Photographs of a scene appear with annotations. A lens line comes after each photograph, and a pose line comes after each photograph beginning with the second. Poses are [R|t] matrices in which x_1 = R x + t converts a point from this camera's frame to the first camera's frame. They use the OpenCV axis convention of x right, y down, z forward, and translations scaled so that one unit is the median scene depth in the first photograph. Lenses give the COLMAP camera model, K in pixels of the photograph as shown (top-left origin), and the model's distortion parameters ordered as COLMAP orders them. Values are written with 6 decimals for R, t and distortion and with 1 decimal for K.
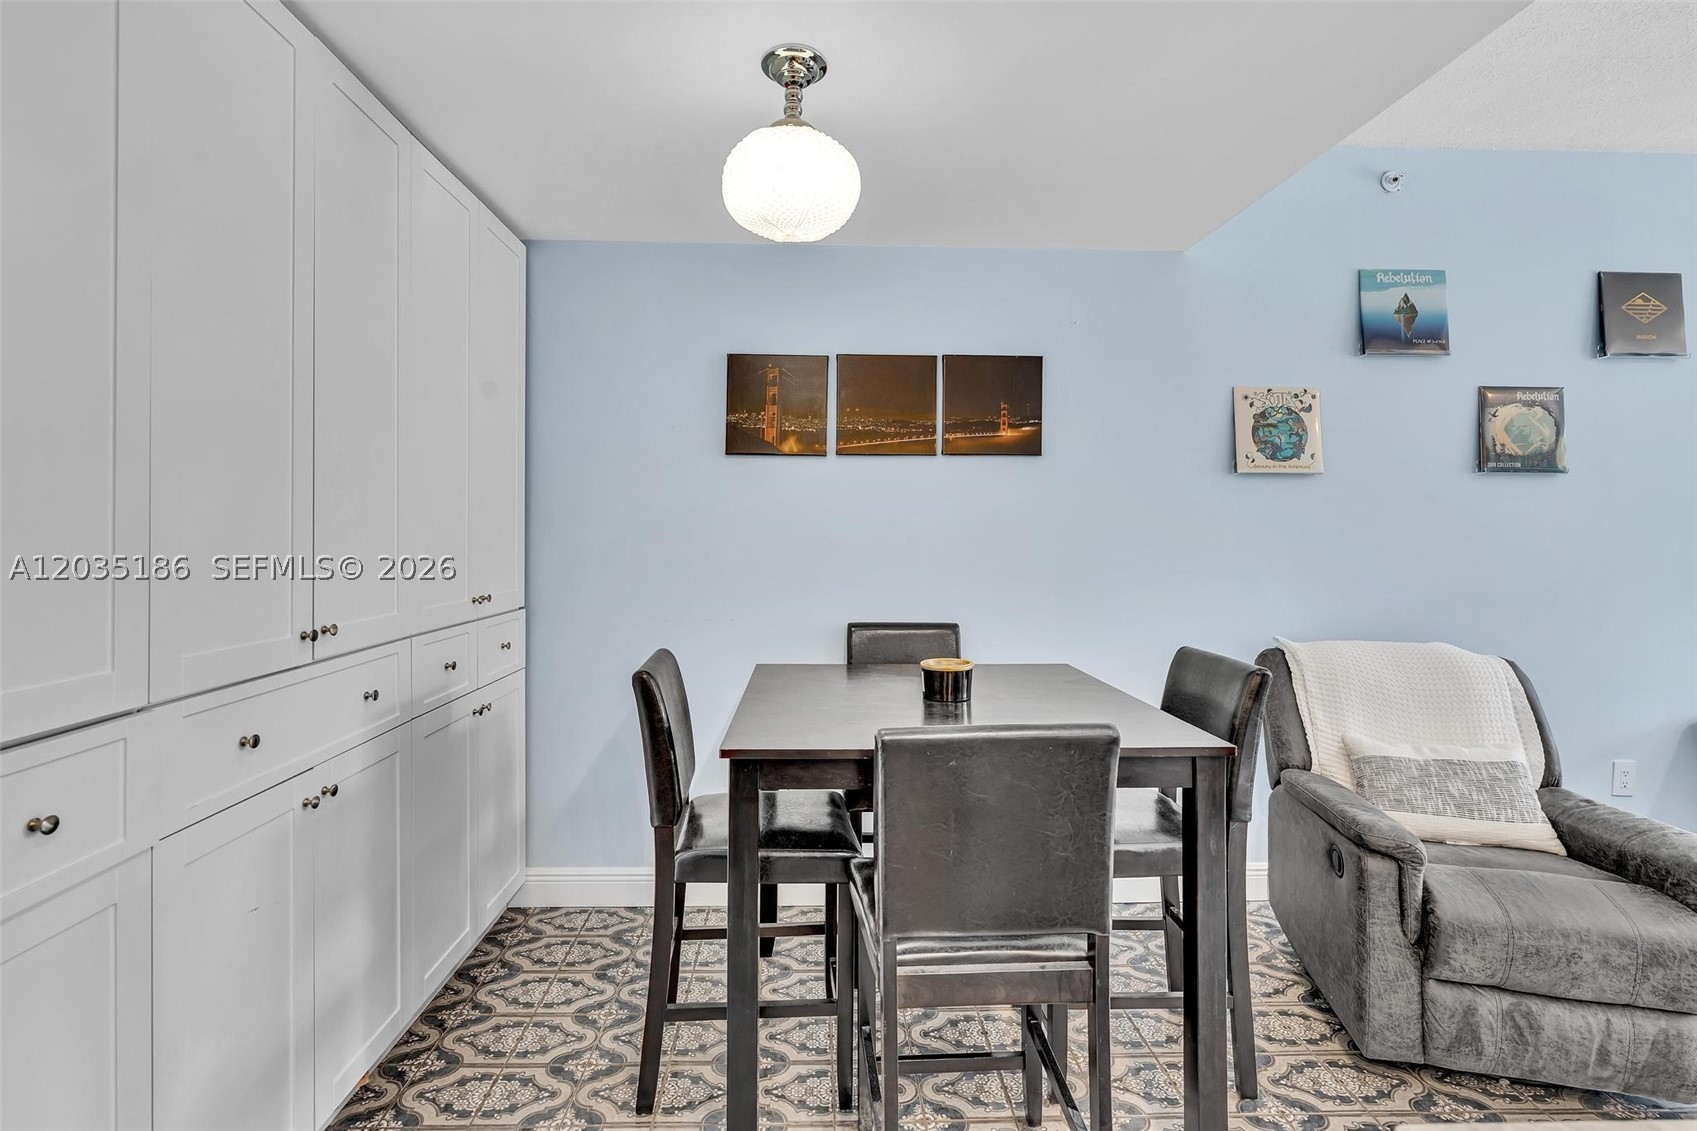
lens RADIAL K [[758.7, 0, 838.5], [0, 758.7, 534.5], [0, 0, 1]] dist [0.000825, 0.001051]
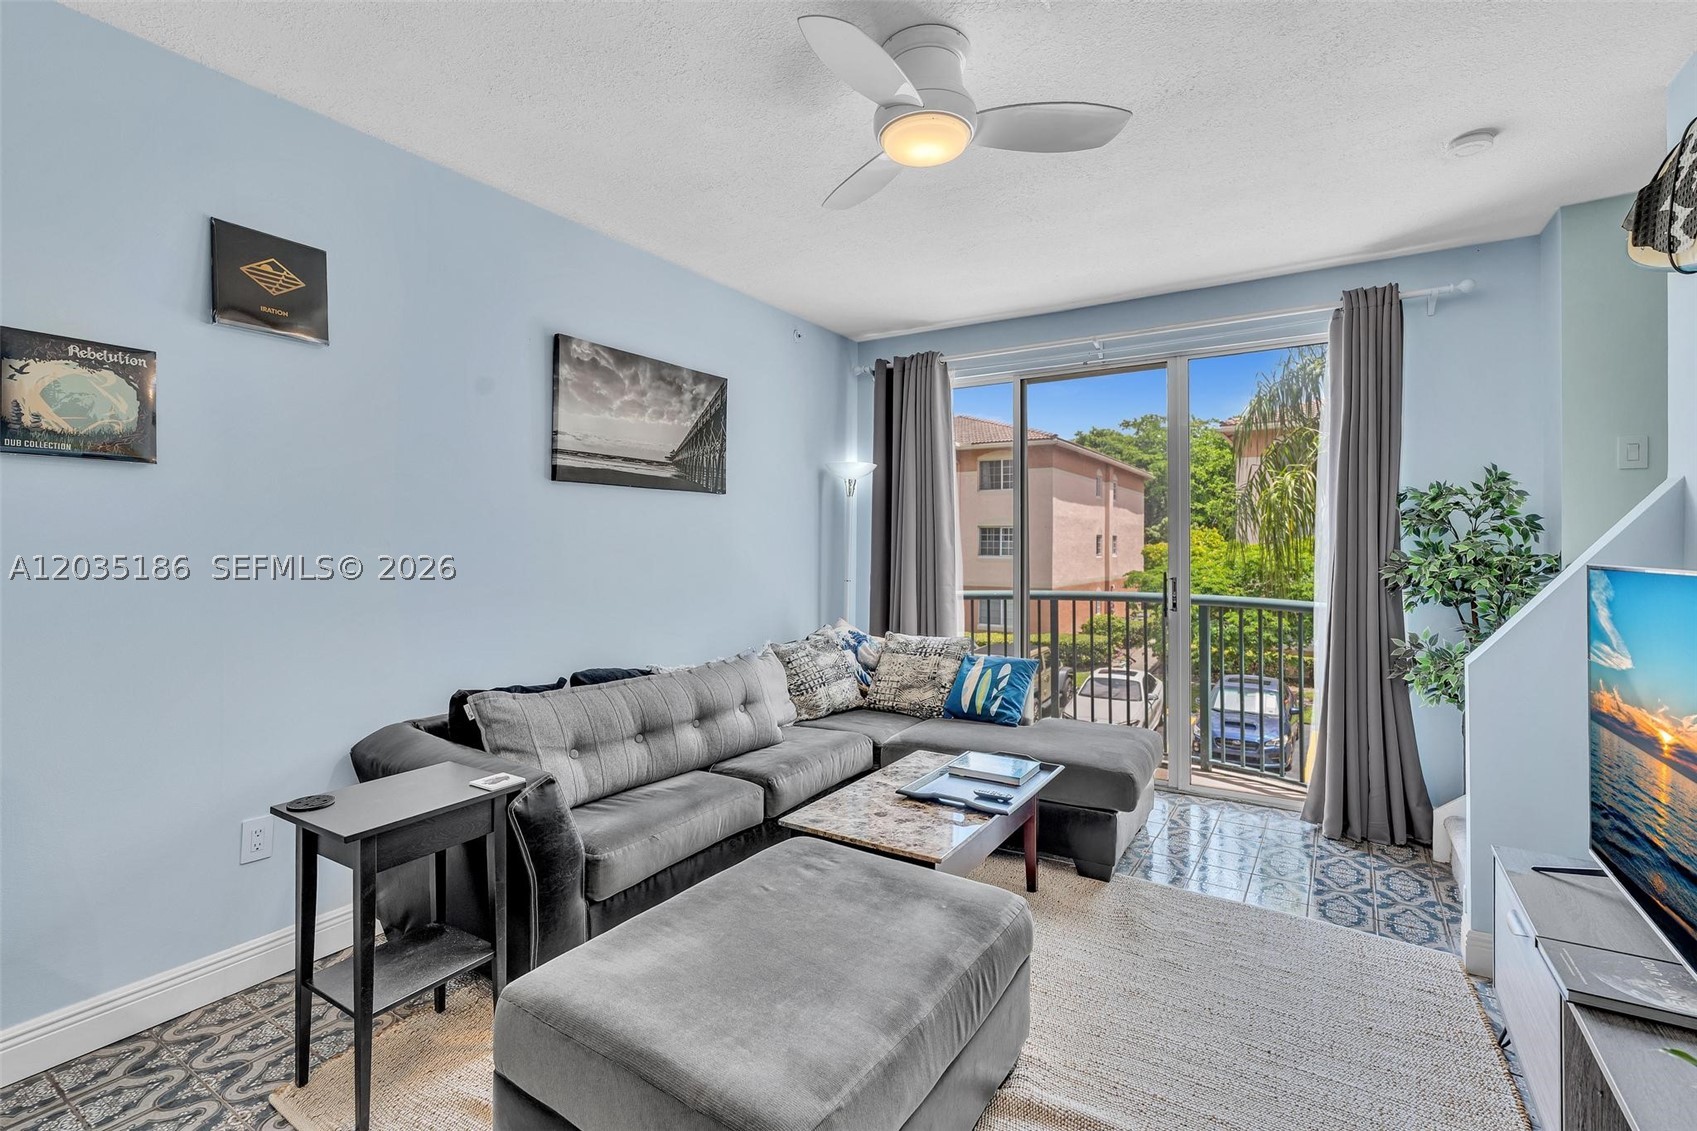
lens RADIAL K [[777.8, 0, 824.3], [0, 777.8, 538.9], [0, 0, 1]] dist [-0.004853, 0.001409]
pose [[0.575323, 0.002984, 0.817921, 0.724599], [0.006644, 0.999943, -0.008322, 0.005575], [-0.817899, 0.010222, 0.575271, 0.005431]]
